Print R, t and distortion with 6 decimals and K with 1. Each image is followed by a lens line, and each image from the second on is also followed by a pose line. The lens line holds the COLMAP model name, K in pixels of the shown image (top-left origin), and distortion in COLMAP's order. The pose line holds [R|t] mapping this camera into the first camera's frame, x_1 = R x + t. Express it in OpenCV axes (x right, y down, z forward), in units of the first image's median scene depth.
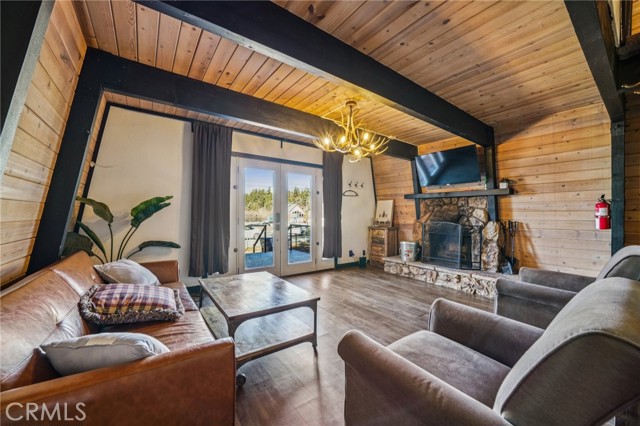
lens RADIAL K [[245.0, 0, 318.6], [0, 245.0, 214.7], [0, 0, 1]] dist [0.001128, 0.001263]
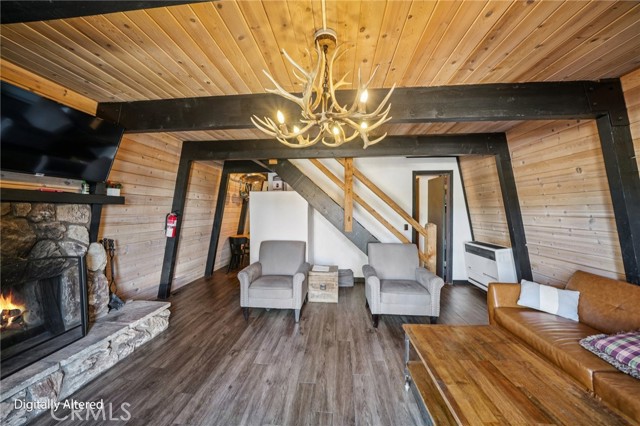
lens RADIAL K [[222.2, 0, 316.4], [0, 222.2, 210.3], [0, 0, 1]] dist [-0.000656, -0.000018]
pose [[-0.746967, -0.010324, 0.664781, -0.138173], [-0.013330, 0.999911, 0.000550, -0.068822], [-0.664728, -0.008451, -0.747038, 1.048865]]
